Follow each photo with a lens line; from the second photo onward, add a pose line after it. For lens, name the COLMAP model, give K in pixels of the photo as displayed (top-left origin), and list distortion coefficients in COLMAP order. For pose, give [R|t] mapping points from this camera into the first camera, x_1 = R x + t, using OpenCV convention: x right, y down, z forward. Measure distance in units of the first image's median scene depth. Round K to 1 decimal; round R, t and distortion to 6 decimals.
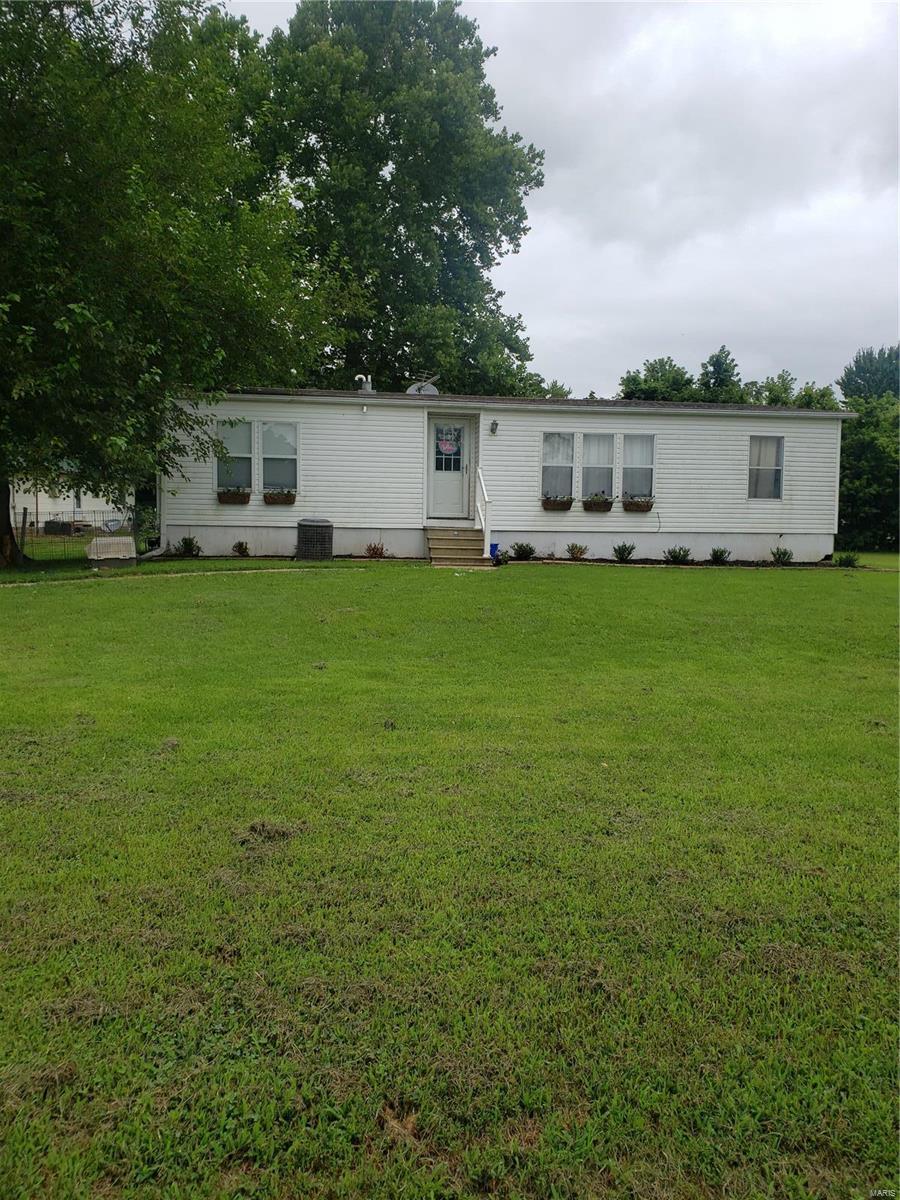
lens RADIAL K [[895.1, 0, 446.1], [0, 895.1, 600.5], [0, 0, 1]] dist [0.036241, -0.000277]
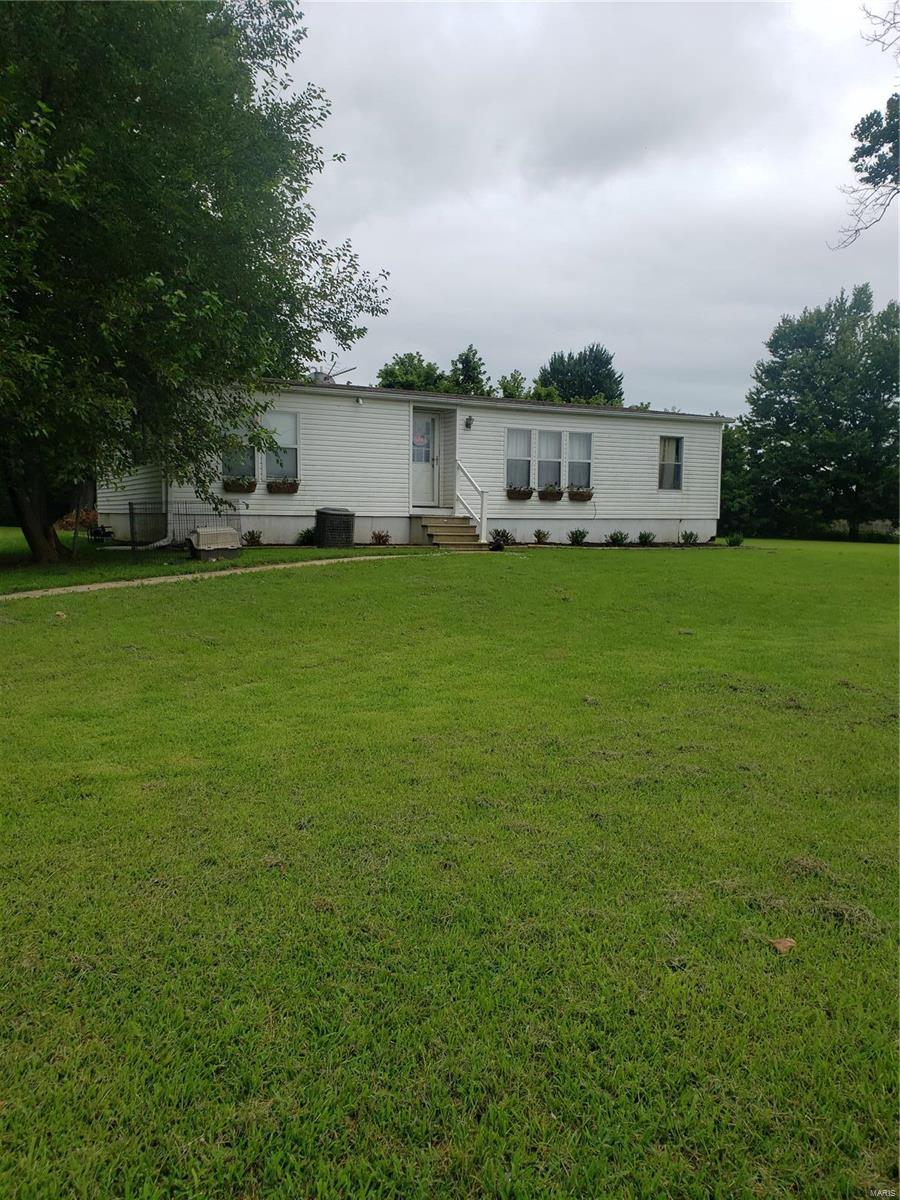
lens RADIAL K [[895.1, 0, 424.3], [0, 895.1, 596.3], [0, 0, 1]] dist [0.036241, -0.000277]
pose [[0.943285, -0.034265, 0.330212, -0.352182], [0.030407, 0.999396, 0.016845, -0.003178], [-0.330590, -0.005849, 0.943756, -0.005395]]
